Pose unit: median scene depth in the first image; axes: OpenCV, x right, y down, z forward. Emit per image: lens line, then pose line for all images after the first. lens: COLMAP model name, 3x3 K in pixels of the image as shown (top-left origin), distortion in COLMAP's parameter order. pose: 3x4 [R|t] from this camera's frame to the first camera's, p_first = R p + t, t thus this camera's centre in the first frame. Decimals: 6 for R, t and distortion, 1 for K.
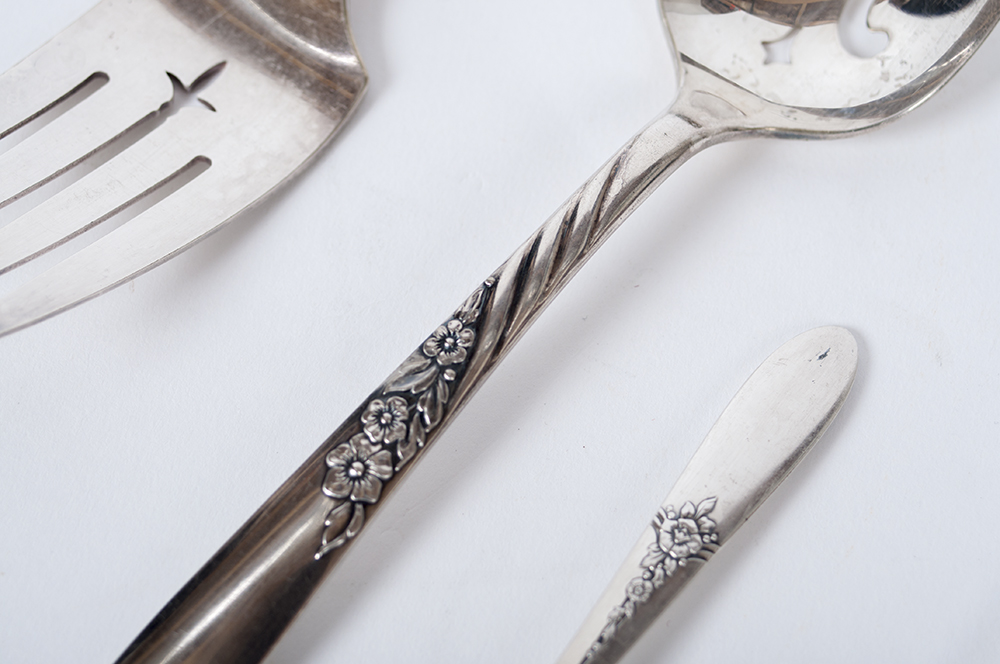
lens RADIAL K [[2474.3, 0, 500.0], [0, 2474.3, 332.0], [0, 0, 1]] dist [-0.028326, 0.181358]
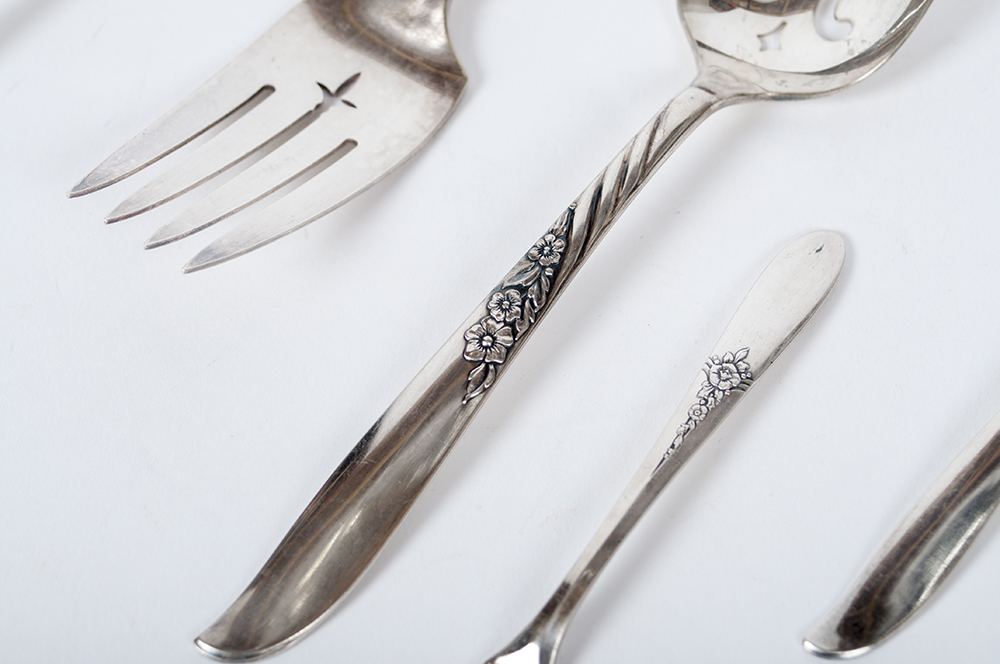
lens RADIAL K [[2800.7, 0, 500.0], [0, 2800.7, 332.0], [0, 0, 1]] dist [0.032333, 0.294944]
pose [[0.997961, -0.062448, 0.013165, -0.068269], [0.063391, 0.993812, -0.091206, 0.185631], [-0.007388, 0.091854, 0.995745, -0.534878]]
